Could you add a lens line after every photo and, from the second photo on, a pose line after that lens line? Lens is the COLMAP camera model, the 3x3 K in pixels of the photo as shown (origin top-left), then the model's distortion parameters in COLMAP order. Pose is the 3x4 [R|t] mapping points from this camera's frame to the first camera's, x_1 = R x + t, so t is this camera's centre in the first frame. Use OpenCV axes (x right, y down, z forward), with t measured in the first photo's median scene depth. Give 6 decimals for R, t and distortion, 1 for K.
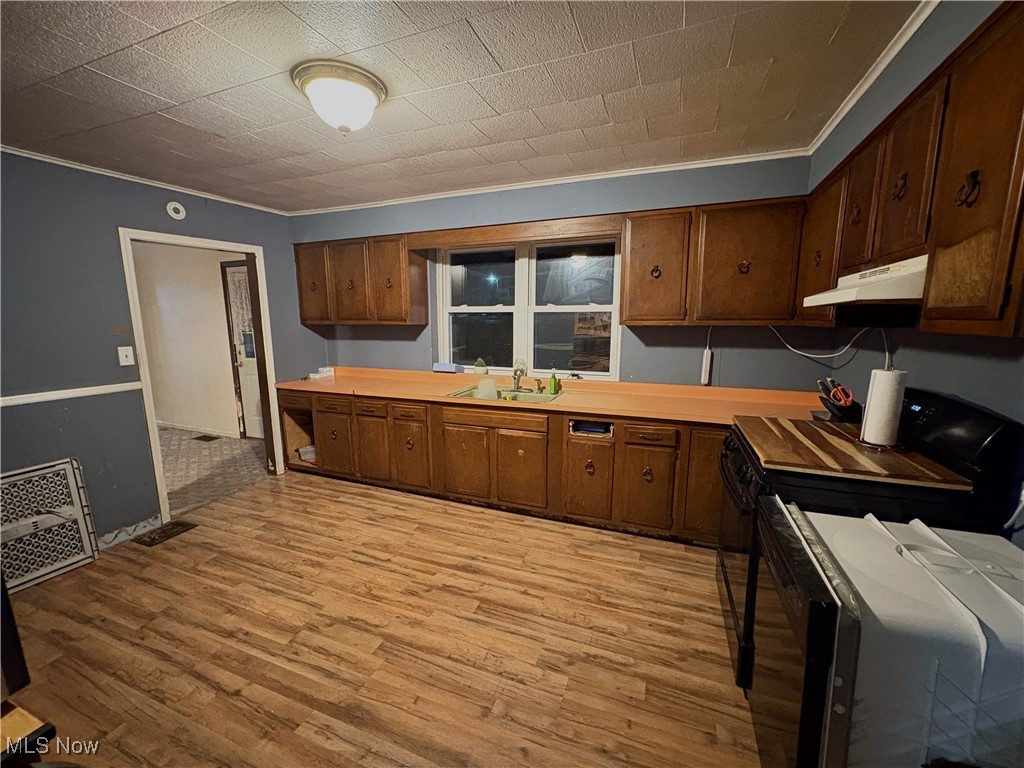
lens RADIAL K [[403.1, 0, 504.5], [0, 403.1, 384.3], [0, 0, 1]] dist [-0.000519, 0.000505]
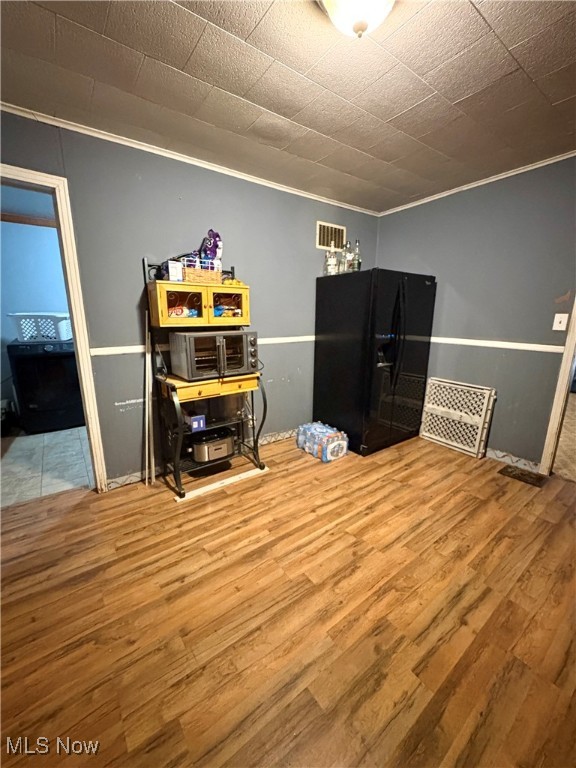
lens RADIAL K [[302.3, 0, 286.5], [0, 302.3, 383.2], [0, 0, 1]] dist [-0.000519, 0.000505]
pose [[-0.502727, 0.206173, -0.839499, 0.277565], [-0.141935, 0.938275, 0.315428, -0.094960], [0.852714, 0.277728, -0.442433, 1.071518]]
